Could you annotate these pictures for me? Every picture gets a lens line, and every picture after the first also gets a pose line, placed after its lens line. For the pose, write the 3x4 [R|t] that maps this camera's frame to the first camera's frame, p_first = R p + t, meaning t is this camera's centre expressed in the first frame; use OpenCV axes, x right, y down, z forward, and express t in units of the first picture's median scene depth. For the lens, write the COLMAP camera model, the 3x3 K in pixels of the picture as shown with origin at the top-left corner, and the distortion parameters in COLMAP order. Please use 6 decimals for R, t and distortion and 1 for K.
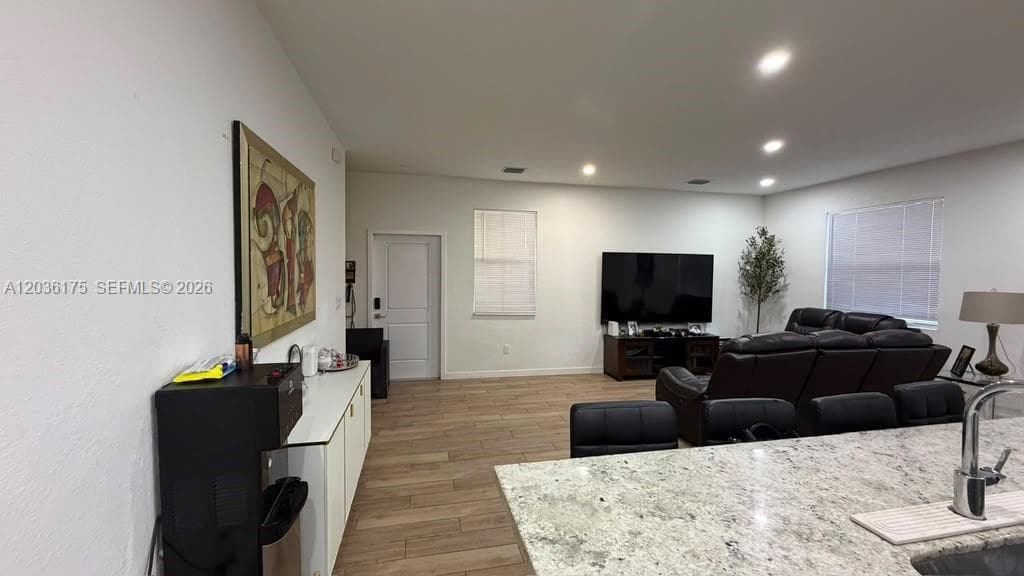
lens RADIAL K [[416.0, 0, 512.0], [0, 416.0, 288.0], [0, 0, 1]] dist [-0.001959, -0.000321]
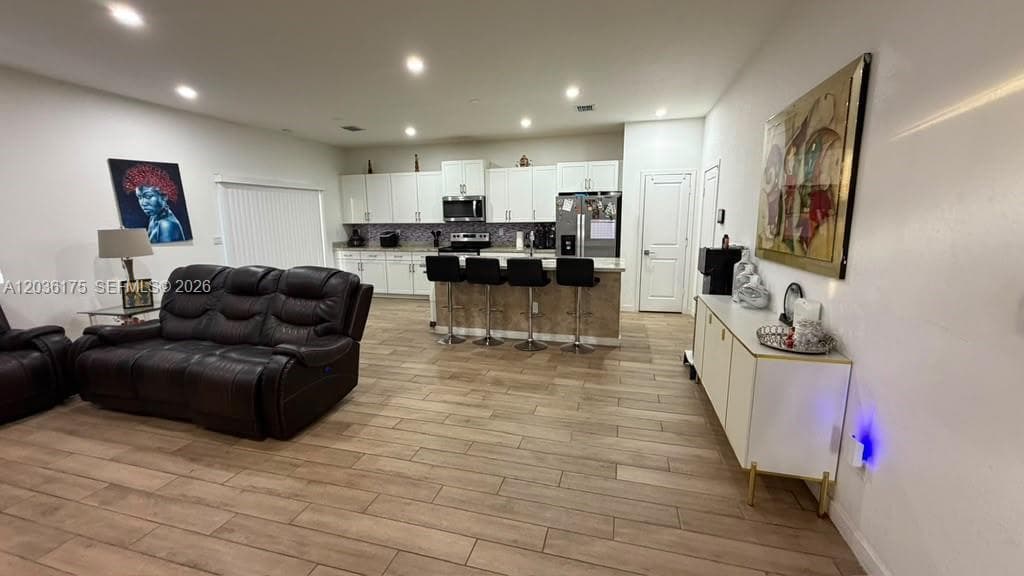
lens RADIAL K [[416.0, 0, 512.0], [0, 416.0, 288.0], [0, 0, 1]] dist [-0.001959, -0.000321]
pose [[-0.884098, -0.079814, 0.460436, -0.388992], [0.020727, 0.977639, 0.209269, -0.067229], [-0.466842, 0.194557, -0.862674, 2.143401]]
